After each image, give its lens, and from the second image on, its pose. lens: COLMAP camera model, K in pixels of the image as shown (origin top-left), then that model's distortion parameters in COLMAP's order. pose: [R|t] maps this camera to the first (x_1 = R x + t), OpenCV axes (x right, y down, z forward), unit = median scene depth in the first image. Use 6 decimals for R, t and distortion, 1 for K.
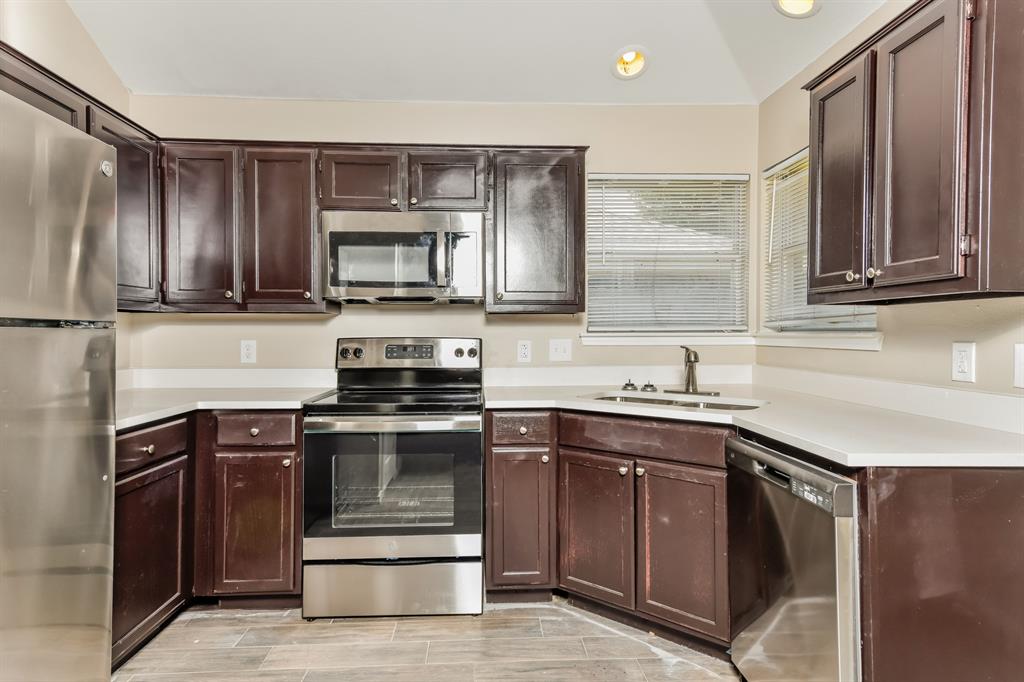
lens RADIAL K [[575.0, 0, 493.5], [0, 575.0, 337.2], [0, 0, 1]] dist [0.041897, 0.001392]
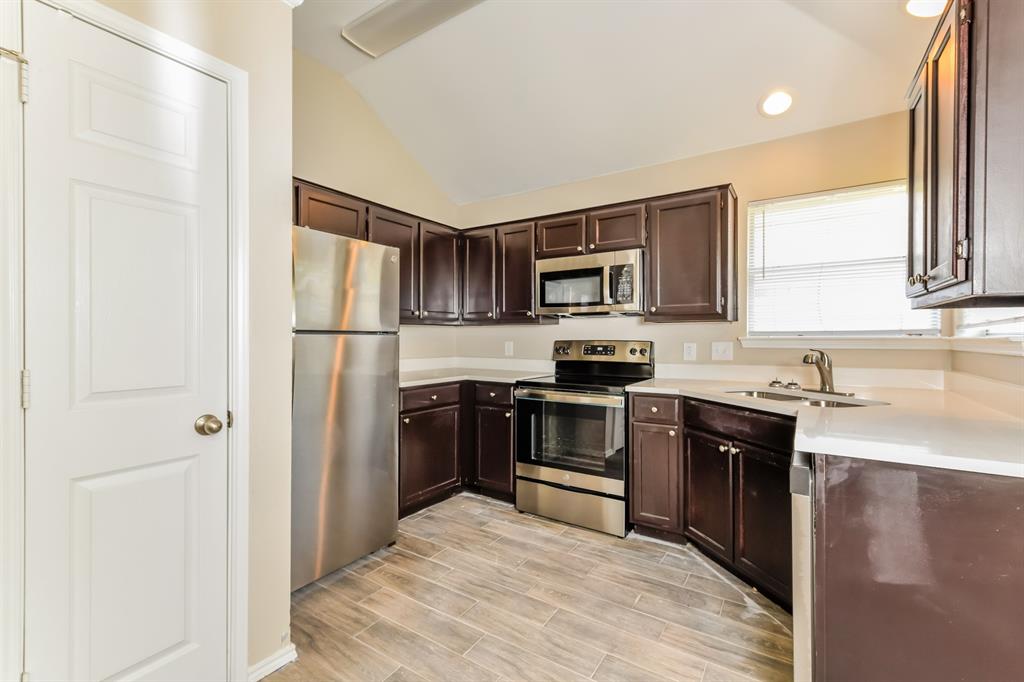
lens RADIAL K [[438.6, 0, 504.5], [0, 438.6, 341.0], [0, 0, 1]] dist [0.018719, -0.000126]
pose [[0.818102, 0.005539, -0.575047, 0.357275], [-0.004788, 0.999985, 0.002821, 0.000153], [0.575054, 0.000445, 0.818115, -0.037164]]
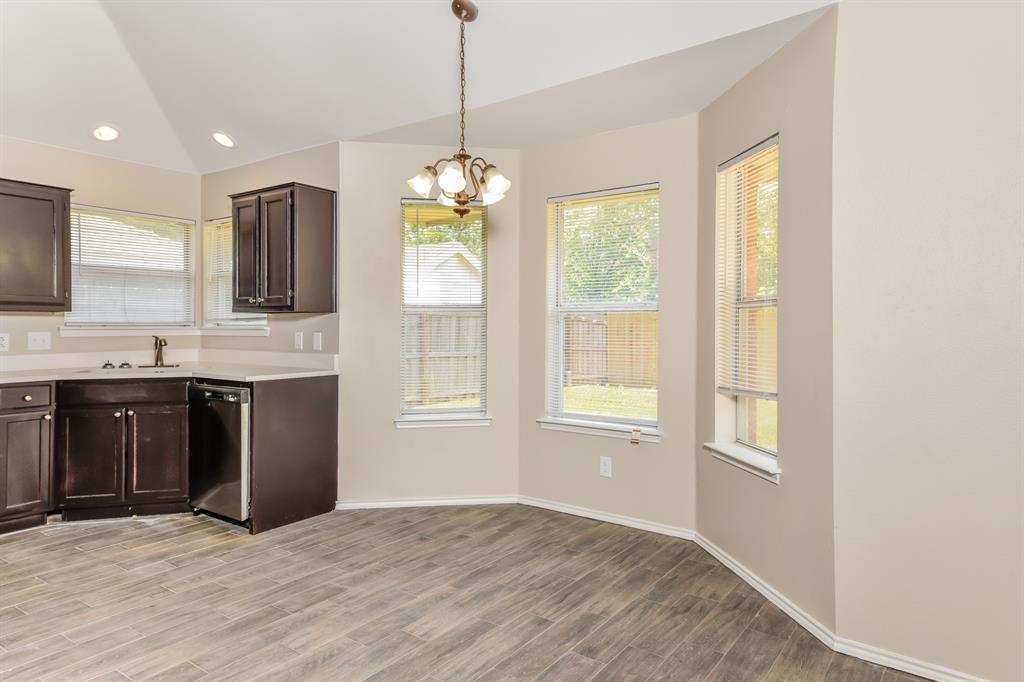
lens RADIAL K [[641.8, 0, 518.7], [0, 641.8, 326.2], [0, 0, 1]] dist [0.049922, 0.003872]
pose [[0.618569, 0.002667, 0.785726, -0.467390], [0.001931, 0.999986, -0.004914, 0.000325], [-0.785728, 0.004557, 0.618555, -0.895904]]
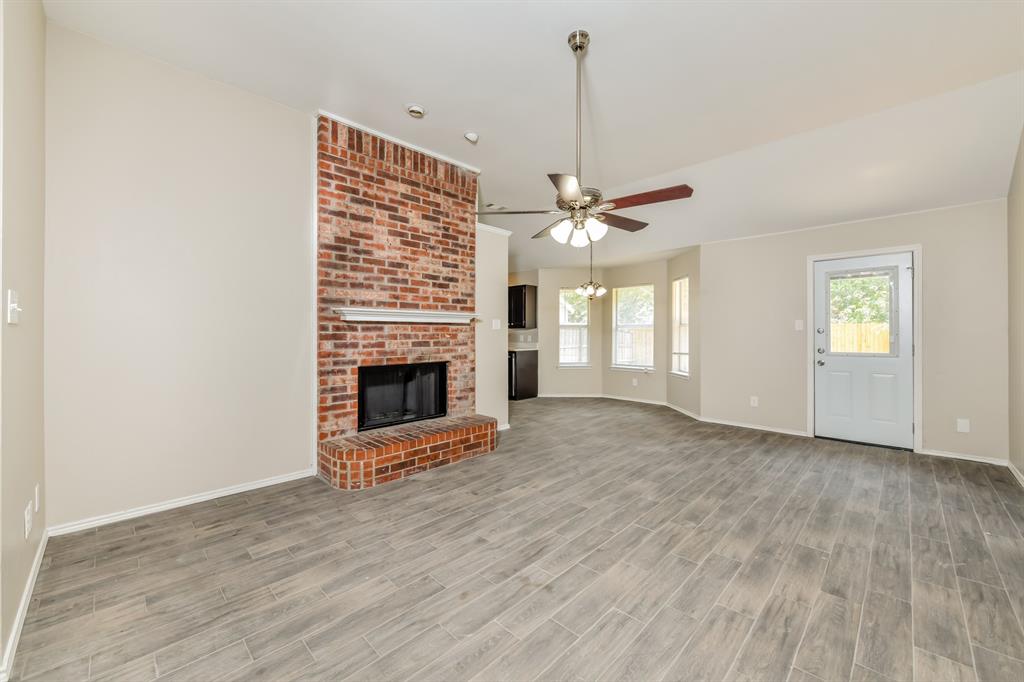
lens RADIAL K [[406.8, 0, 517.4], [0, 406.8, 333.4], [0, 0, 1]] dist [0.000828, -0.003387]
pose [[0.720538, -0.000307, 0.693415, -1.714196], [0.004632, 0.999980, -0.004370, 0.005131], [-0.693400, 0.006360, 0.720525, -1.600600]]
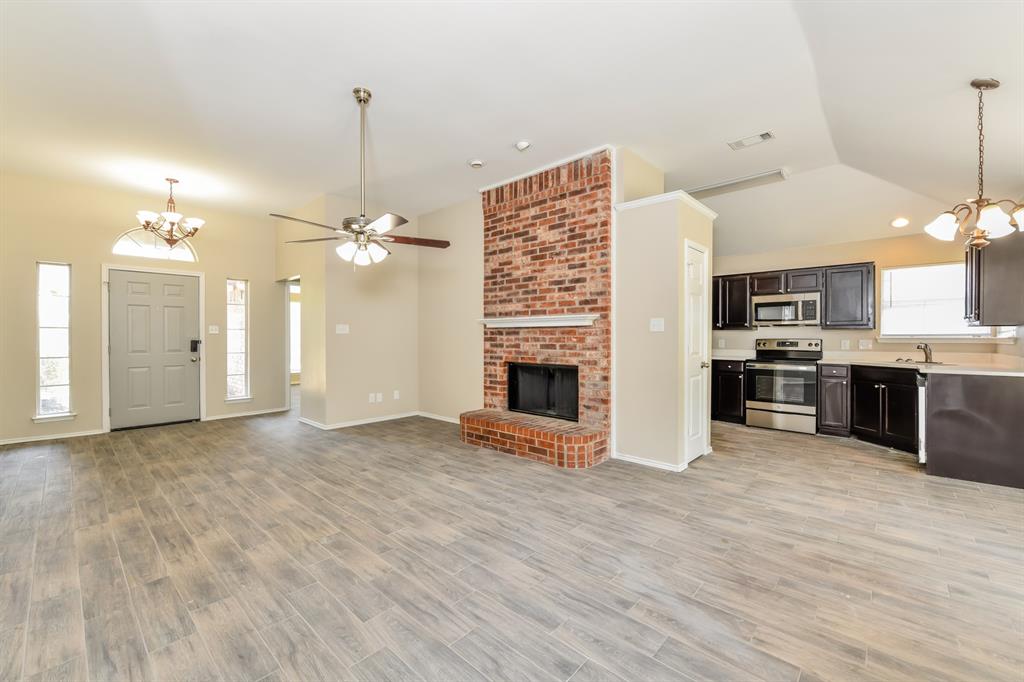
lens RADIAL K [[406.8, 0, 502.5], [0, 406.8, 338.9], [0, 0, 1]] dist [0.000828, -0.003387]
pose [[0.709521, 0.004270, -0.704672, 0.301126], [-0.003514, 0.999991, 0.002521, 0.001611], [0.704676, 0.000688, 0.709529, -1.550646]]
